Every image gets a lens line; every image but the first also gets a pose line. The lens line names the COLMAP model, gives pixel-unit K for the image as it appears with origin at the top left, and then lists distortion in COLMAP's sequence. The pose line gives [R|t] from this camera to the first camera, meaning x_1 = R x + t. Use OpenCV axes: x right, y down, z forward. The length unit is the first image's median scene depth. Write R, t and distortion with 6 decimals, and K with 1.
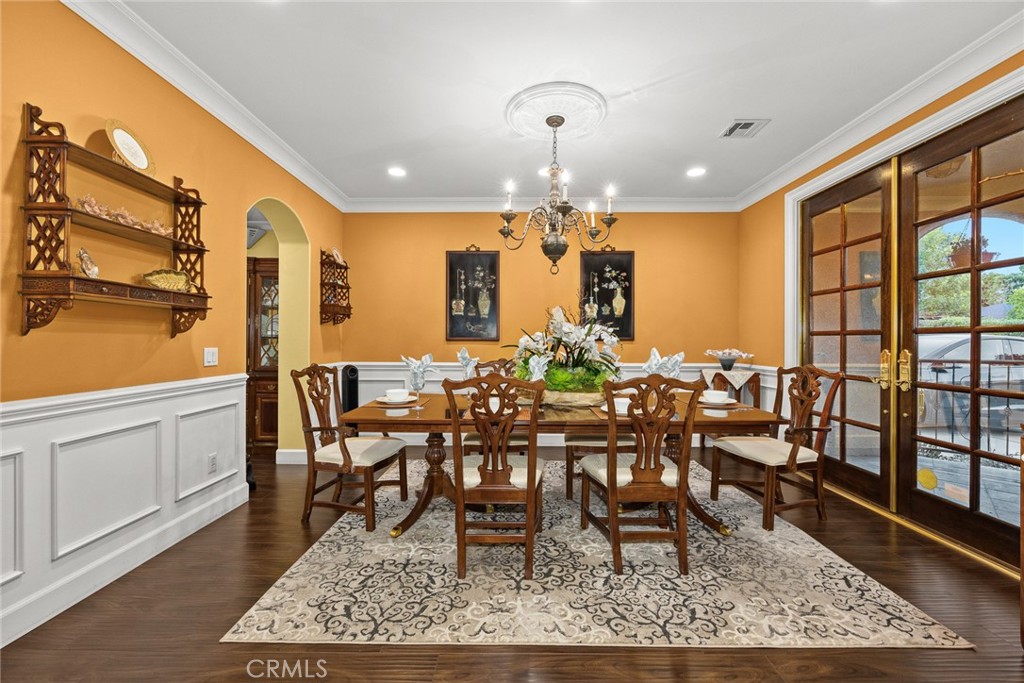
lens RADIAL K [[409.1, 0, 513.2], [0, 409.1, 340.6], [0, 0, 1]] dist [-0.001436, -0.000184]
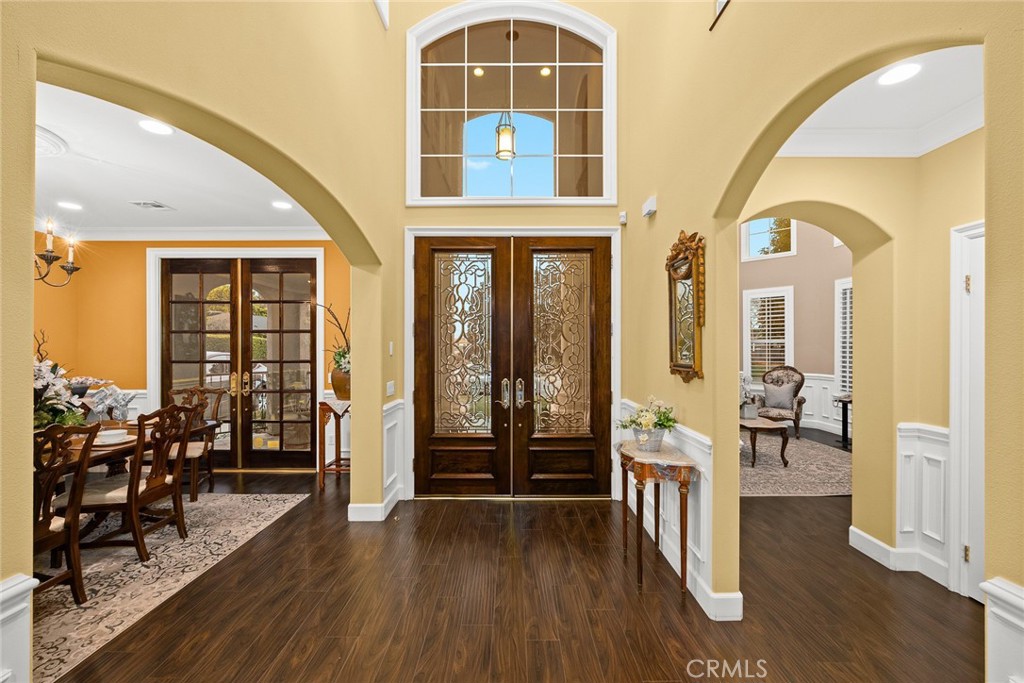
lens RADIAL K [[409.1, 0, 513.2], [0, 409.1, 340.6], [0, 0, 1]] dist [-0.001436, -0.000184]
pose [[-0.007435, 0.012771, 0.999891, -0.863814], [-0.000953, 0.999918, -0.012779, -0.099497], [-0.999972, -0.001047, -0.007422, -0.138951]]
